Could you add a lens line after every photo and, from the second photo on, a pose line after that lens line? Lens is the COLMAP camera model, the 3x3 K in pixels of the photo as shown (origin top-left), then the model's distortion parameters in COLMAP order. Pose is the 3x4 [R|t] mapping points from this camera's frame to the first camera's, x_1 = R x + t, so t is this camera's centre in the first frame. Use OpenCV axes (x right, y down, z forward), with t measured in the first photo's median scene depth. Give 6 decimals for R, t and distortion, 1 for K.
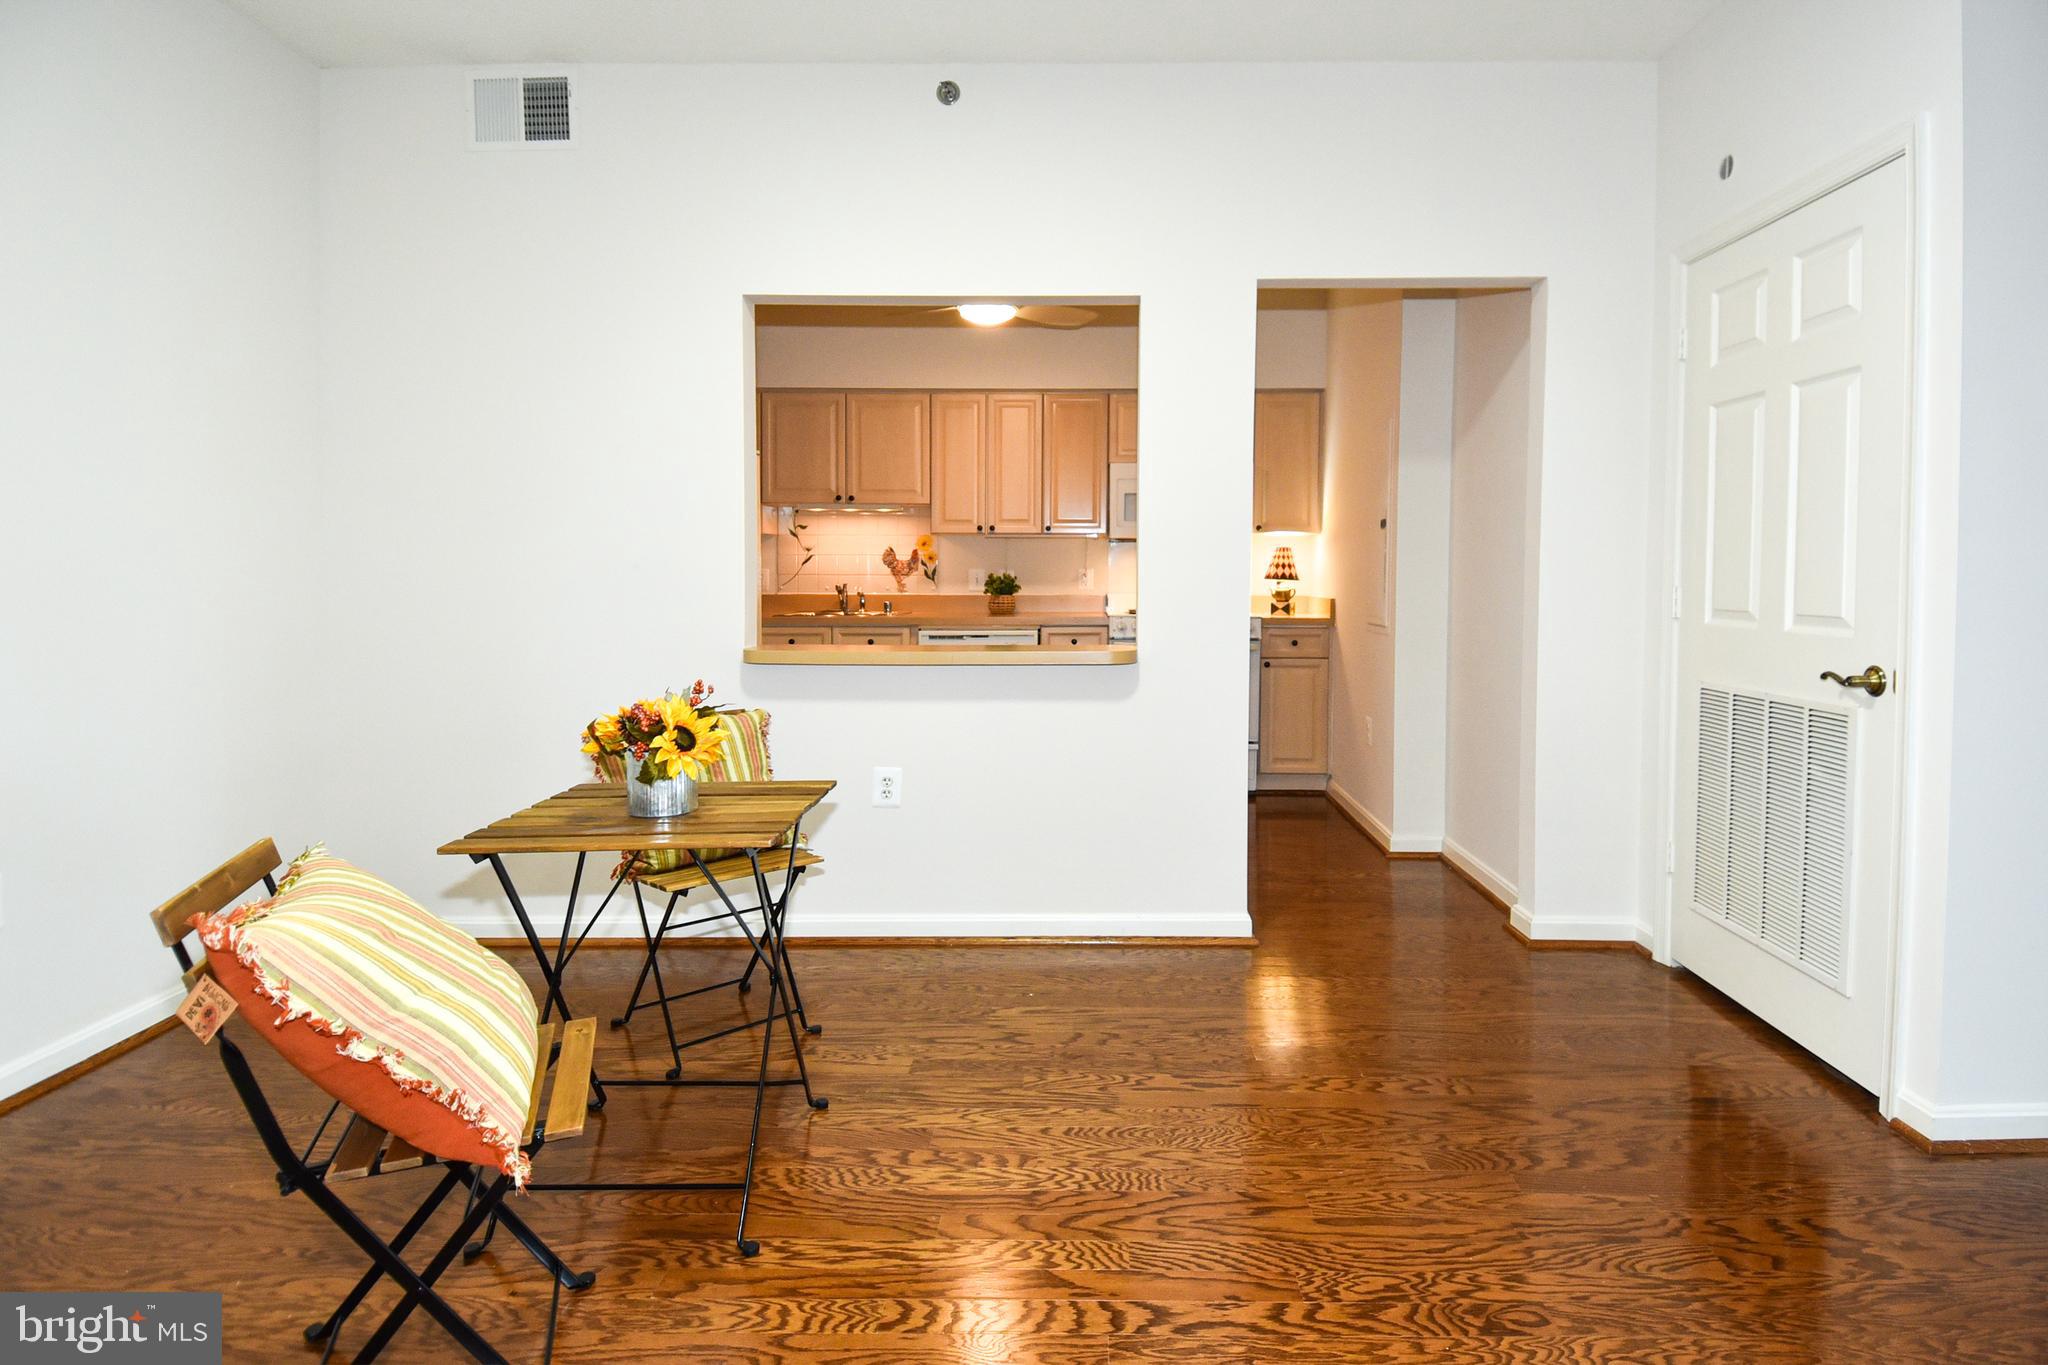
lens RADIAL K [[1158.0, 0, 1119.8], [0, 1158.0, 629.4], [0, 0, 1]] dist [0.050443, -0.061759]
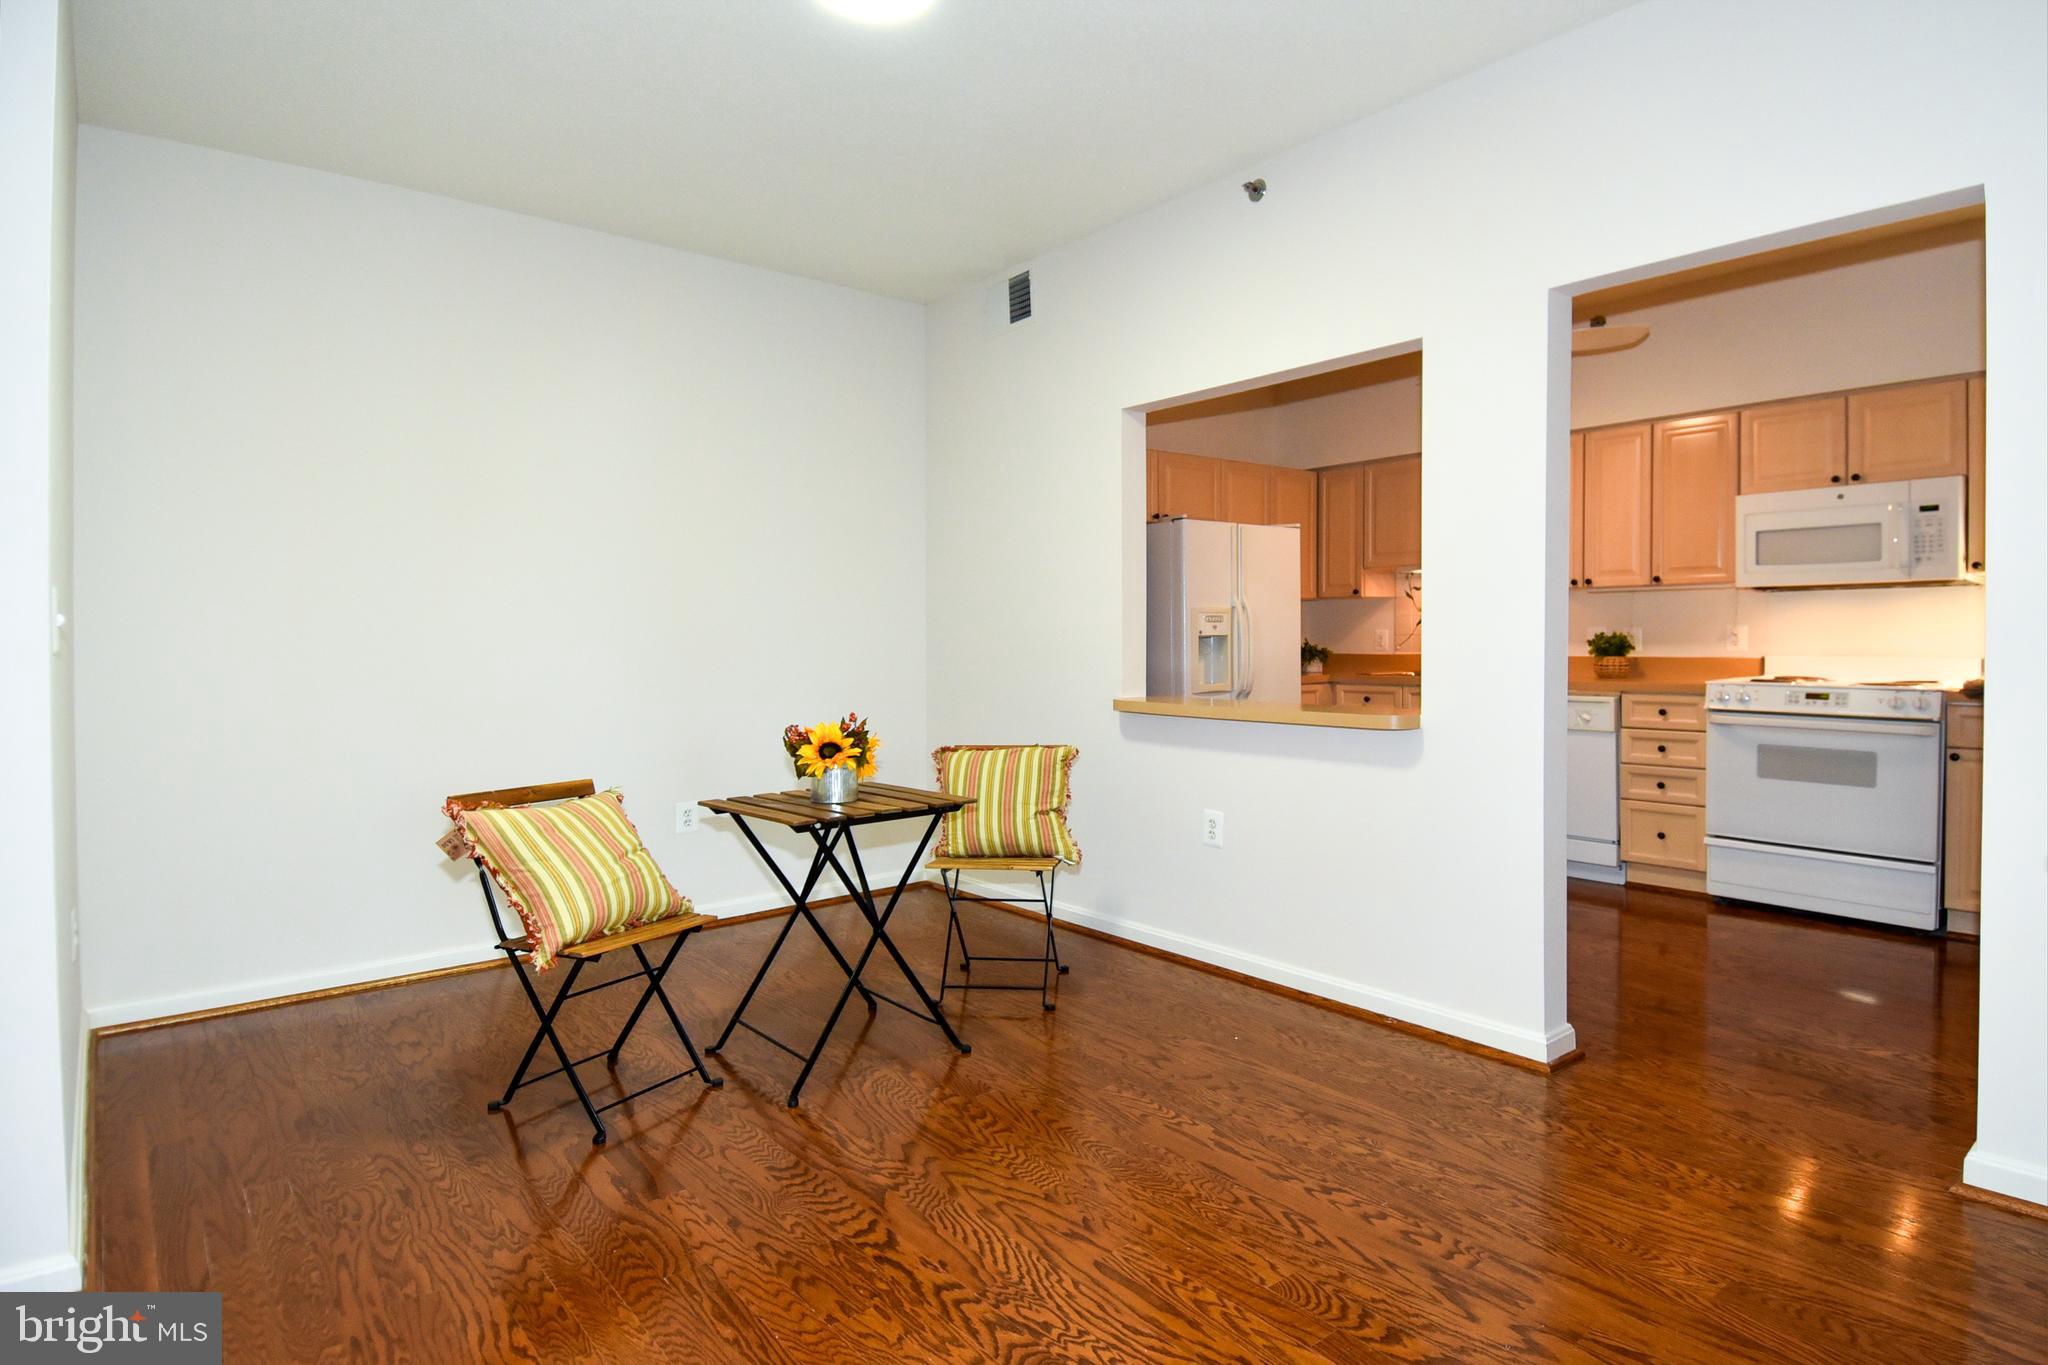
lens RADIAL K [[1132.9, 0, 1014.1], [0, 1132.9, 661.5], [0, 0, 1]] dist [0.049023, -0.055820]
pose [[0.620042, 0.012722, -0.784466, 0.555796], [-0.029584, 0.999537, -0.007173, -0.010629], [0.784011, 0.027655, 0.620131, 0.182446]]
